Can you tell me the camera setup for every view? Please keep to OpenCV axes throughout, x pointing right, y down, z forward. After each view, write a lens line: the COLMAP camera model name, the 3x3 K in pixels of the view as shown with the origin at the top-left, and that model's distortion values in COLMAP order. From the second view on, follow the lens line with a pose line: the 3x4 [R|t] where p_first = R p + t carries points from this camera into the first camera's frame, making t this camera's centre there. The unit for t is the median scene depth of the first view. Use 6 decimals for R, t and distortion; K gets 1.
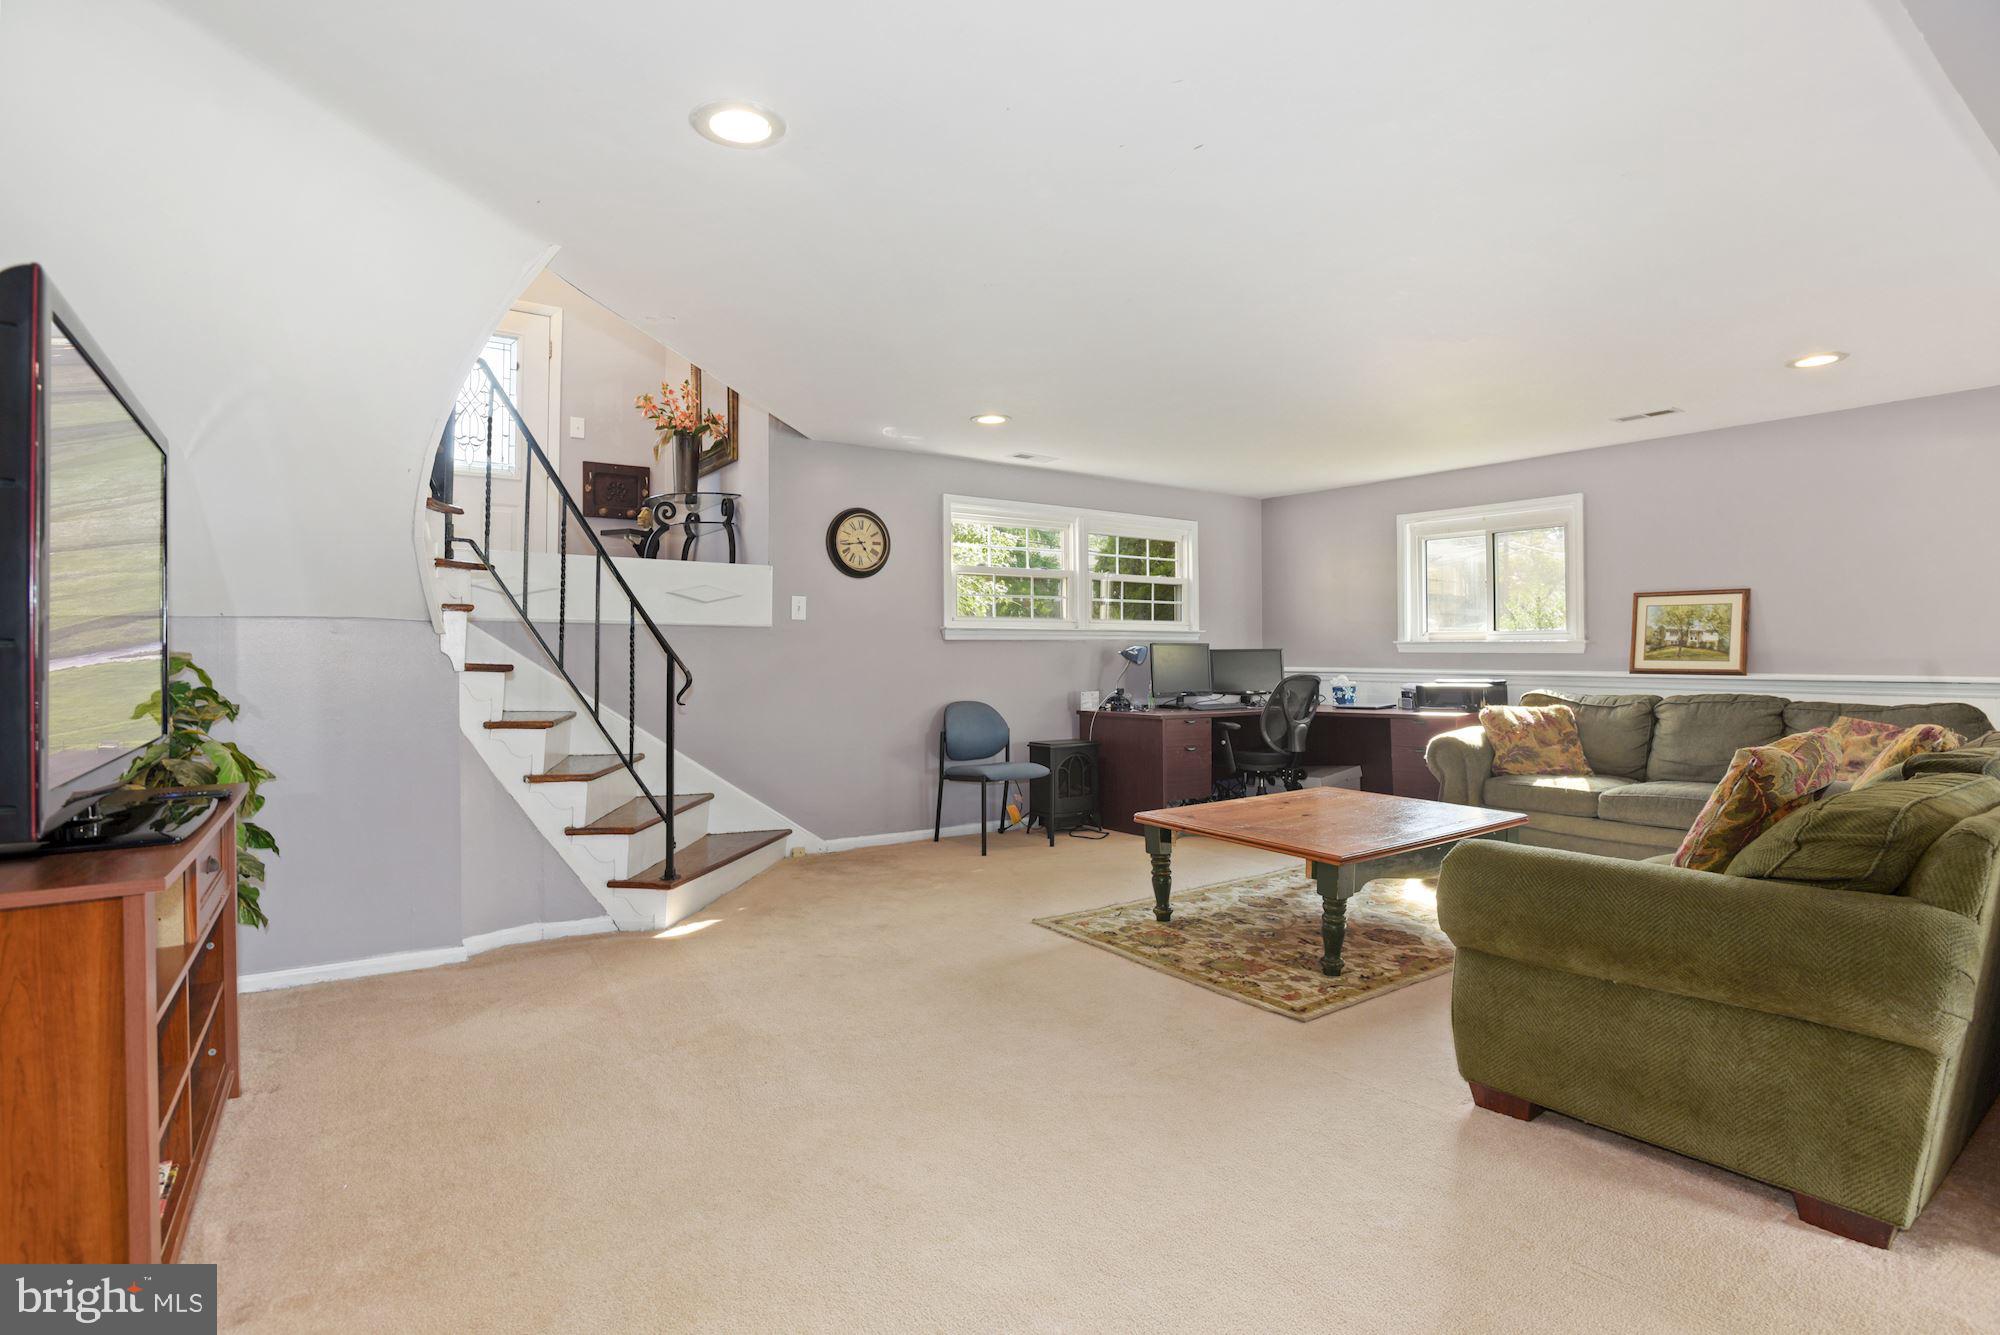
lens RADIAL K [[962.9, 0, 1001.1], [0, 962.9, 643.5], [0, 0, 1]] dist [0.001108, 0.001173]
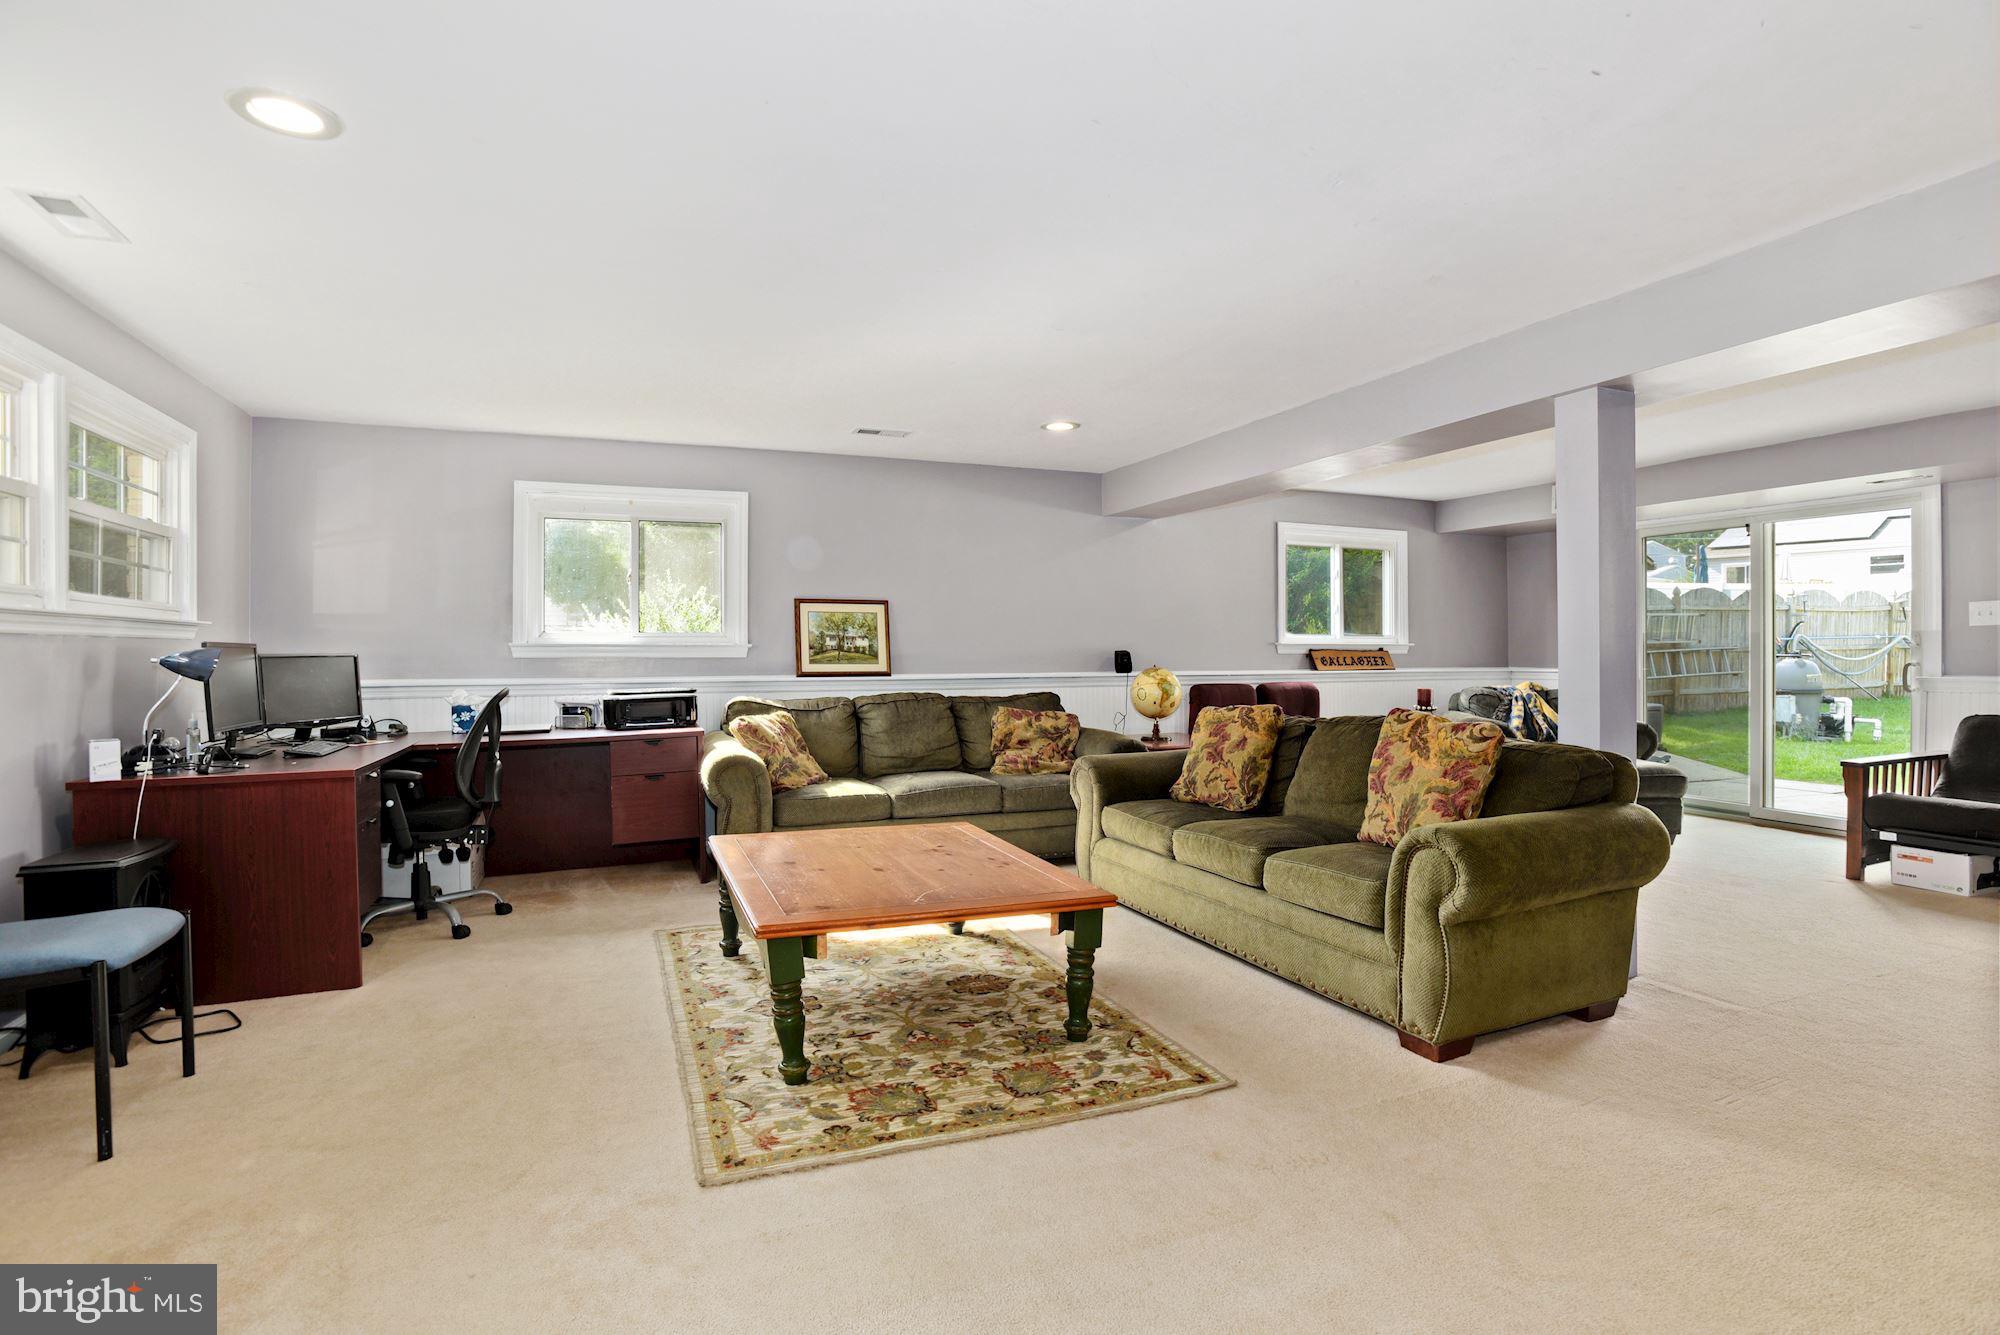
lens RADIAL K [[1006.0, 0, 1001.4], [0, 1006.0, 640.1], [0, 0, 1]] dist [-0.000987, 0.000845]
pose [[0.242058, 0.014374, 0.970155, -0.389546], [-0.007137, 0.999890, -0.013034, 0.005138], [-0.970236, -0.003769, 0.242134, 0.626246]]
